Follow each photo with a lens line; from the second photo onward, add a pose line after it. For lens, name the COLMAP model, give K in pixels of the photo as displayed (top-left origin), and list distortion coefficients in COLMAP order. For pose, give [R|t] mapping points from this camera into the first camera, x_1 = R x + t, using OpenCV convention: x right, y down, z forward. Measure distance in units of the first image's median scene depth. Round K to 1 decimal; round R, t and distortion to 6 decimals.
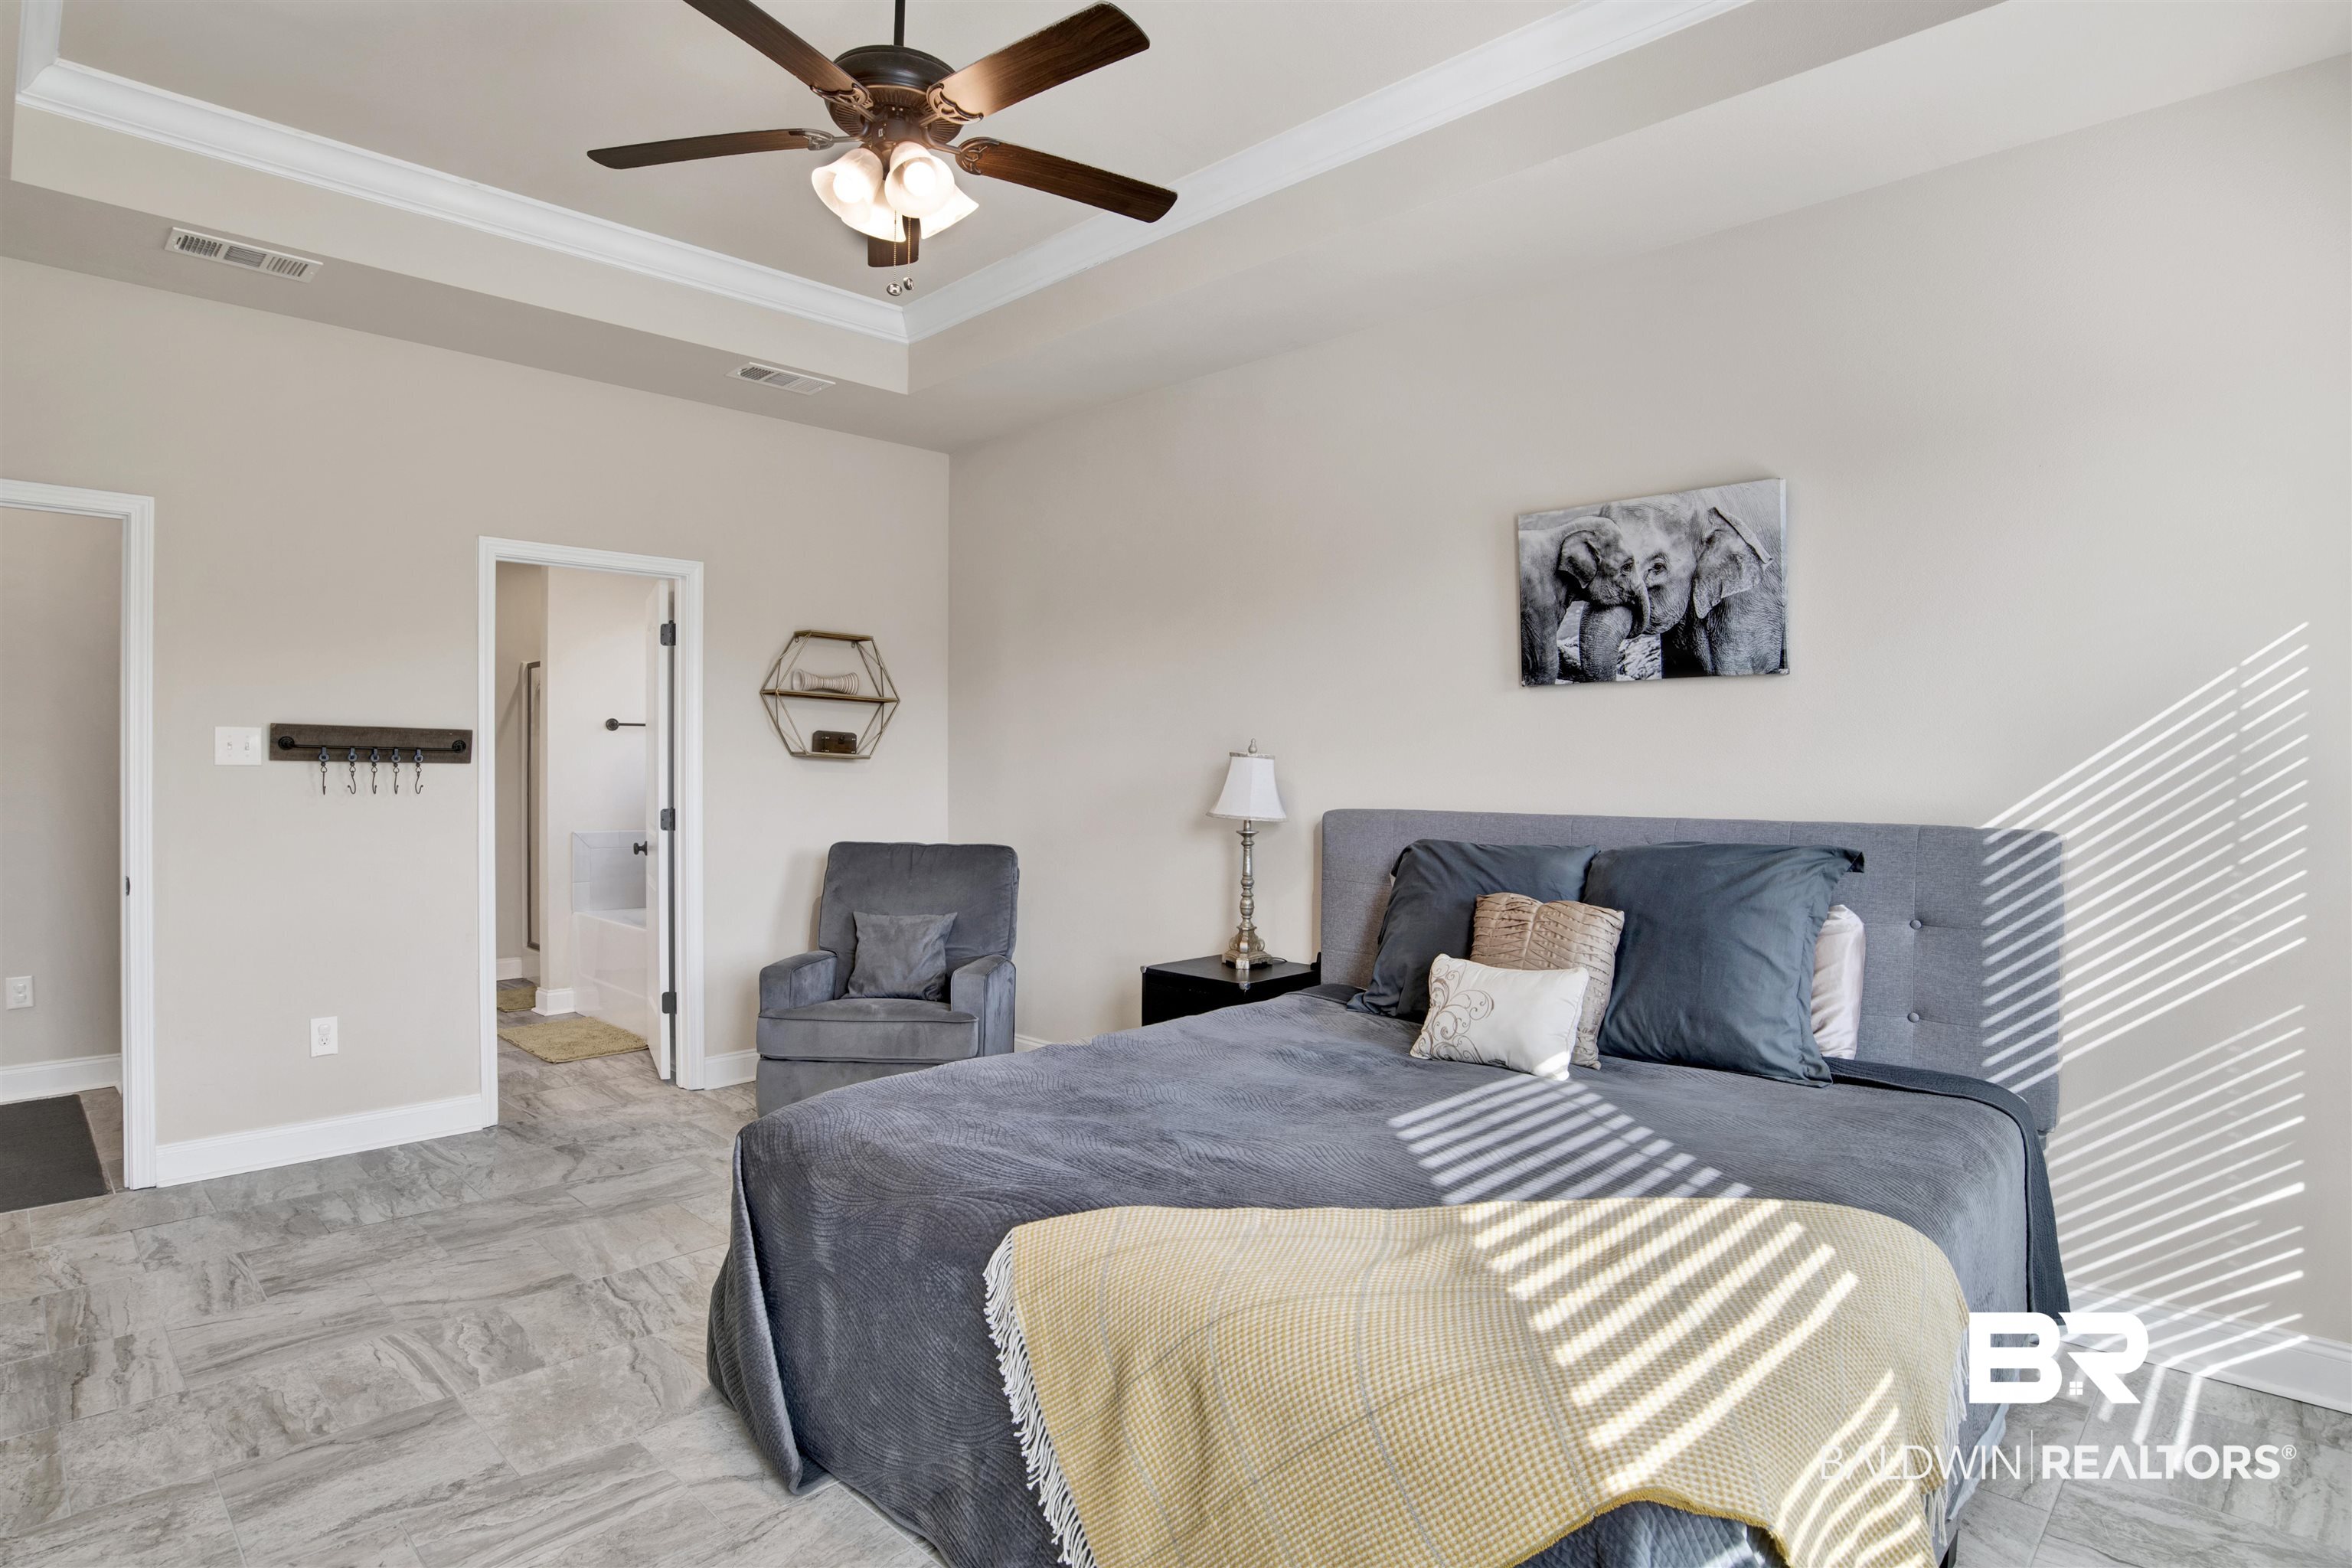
lens RADIAL K [[1241.2, 0, 1174.5], [0, 1241.2, 776.4], [0, 0, 1]] dist [-0.083019, 0.025727]
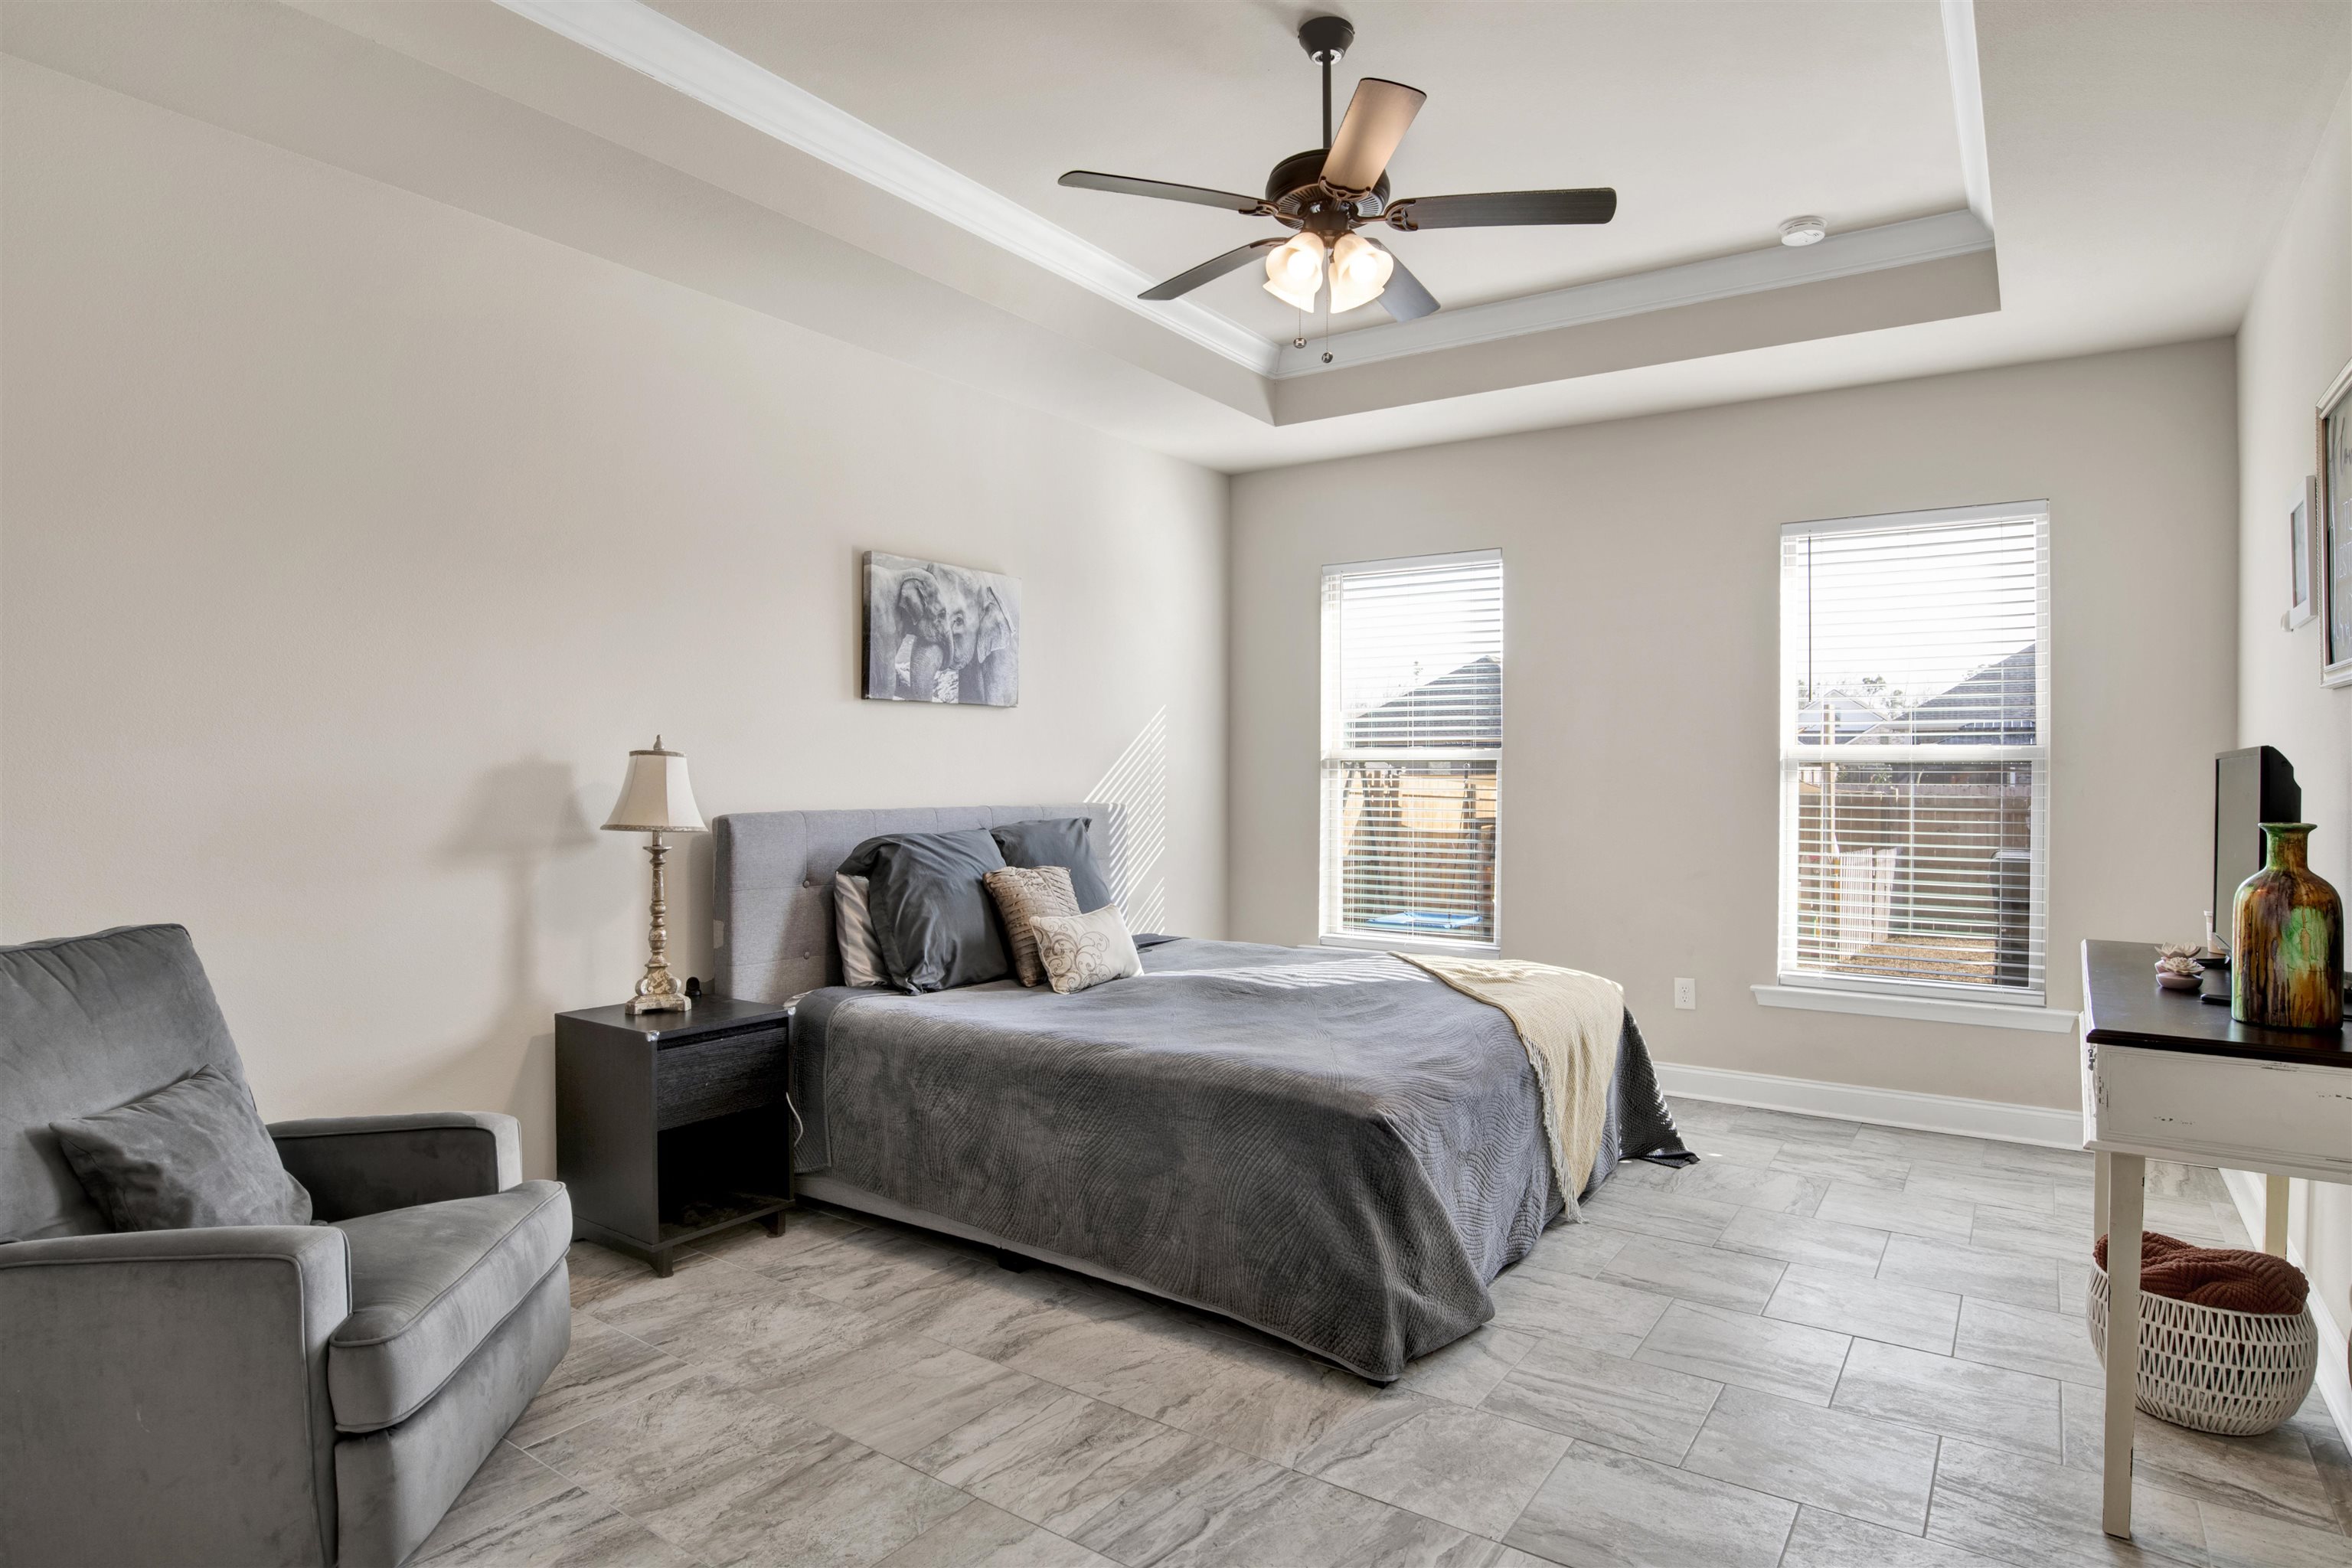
lens RADIAL K [[1282.2, 0, 1190.2], [0, 1282.2, 775.5], [0, 0, 1]] dist [-0.085612, 0.037242]
pose [[-0.177445, -0.010418, 0.984076, -1.034670], [-0.000766, 0.999945, 0.010448, -0.015394], [-0.984130, 0.001100, -0.177443, 0.999890]]
